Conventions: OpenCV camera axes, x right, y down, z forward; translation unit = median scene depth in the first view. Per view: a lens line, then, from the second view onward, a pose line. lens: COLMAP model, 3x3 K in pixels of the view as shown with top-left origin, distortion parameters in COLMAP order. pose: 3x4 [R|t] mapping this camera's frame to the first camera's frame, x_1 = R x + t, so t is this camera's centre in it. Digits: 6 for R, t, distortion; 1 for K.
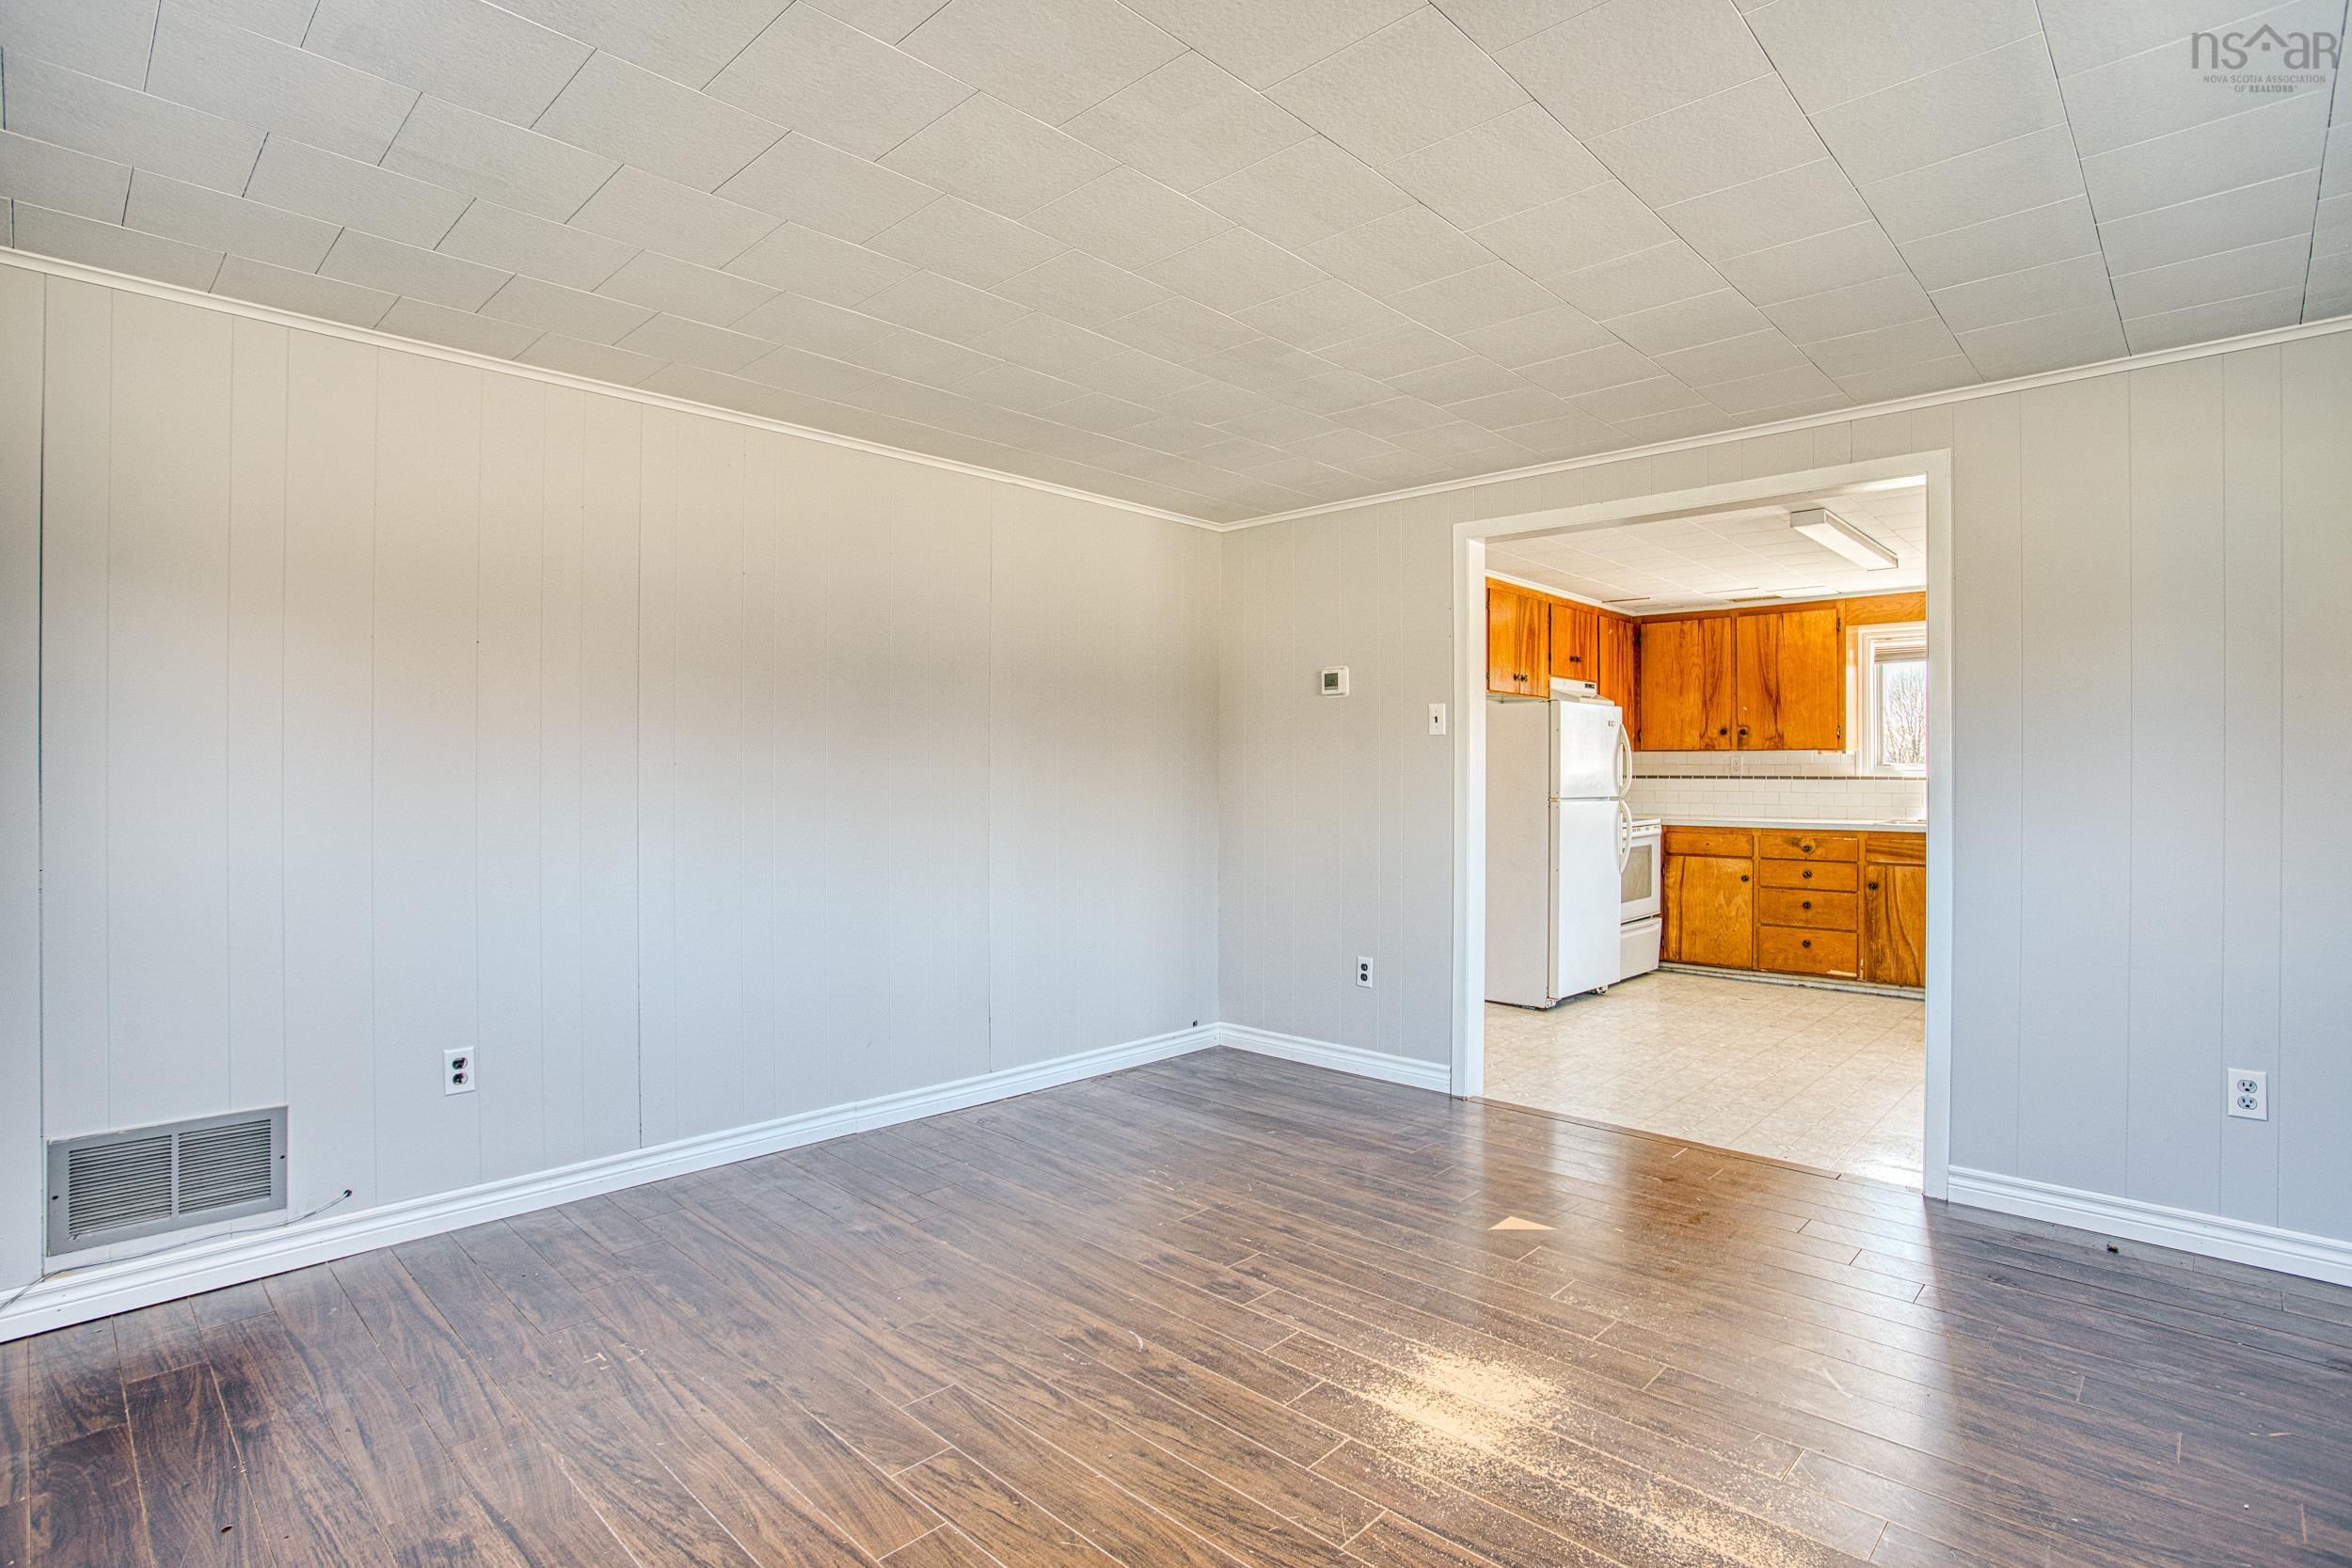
lens RADIAL K [[1152.5, 0, 1173.5], [0, 1152.5, 792.3], [0, 0, 1]] dist [-0.041854, 0.004145]
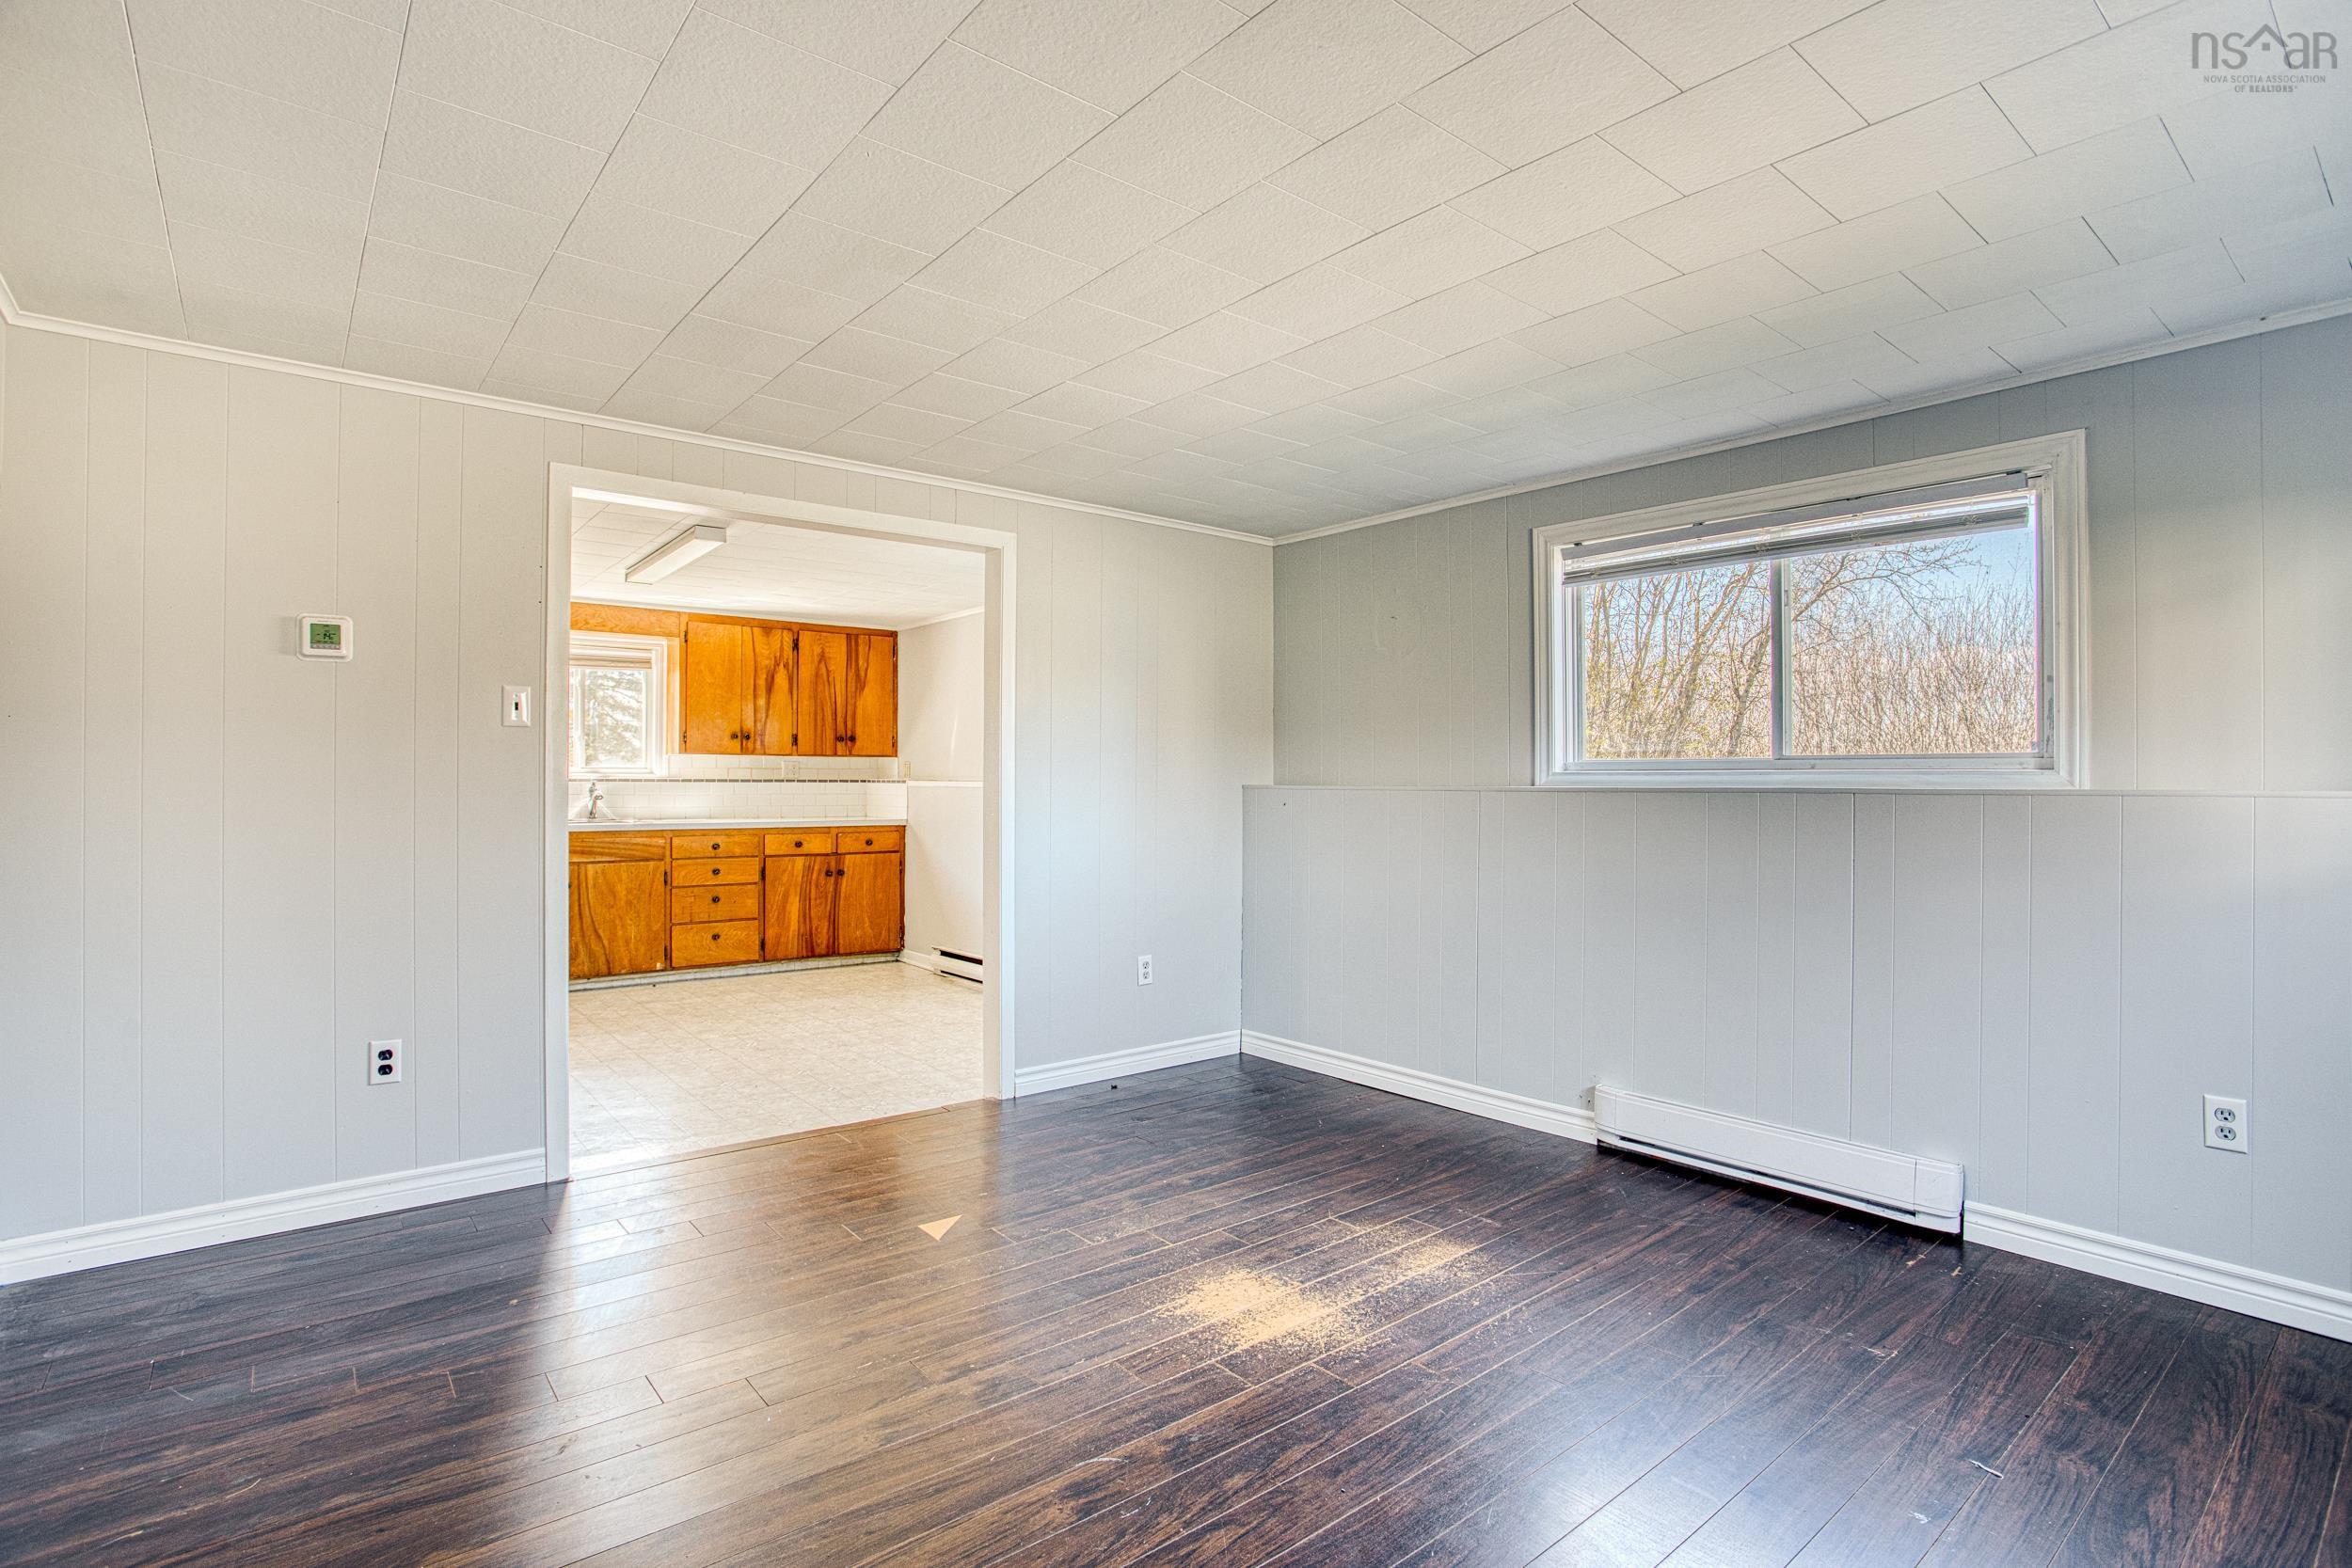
lens RADIAL K [[1152.5, 0, 1170.4], [0, 1152.5, 762.2], [0, 0, 1]] dist [-0.041854, 0.004145]
pose [[0.117298, 0.015223, 0.992980, -0.583921], [0.010913, 0.999802, -0.016617, -0.009548], [-0.993037, 0.012785, 0.117109, 0.579718]]
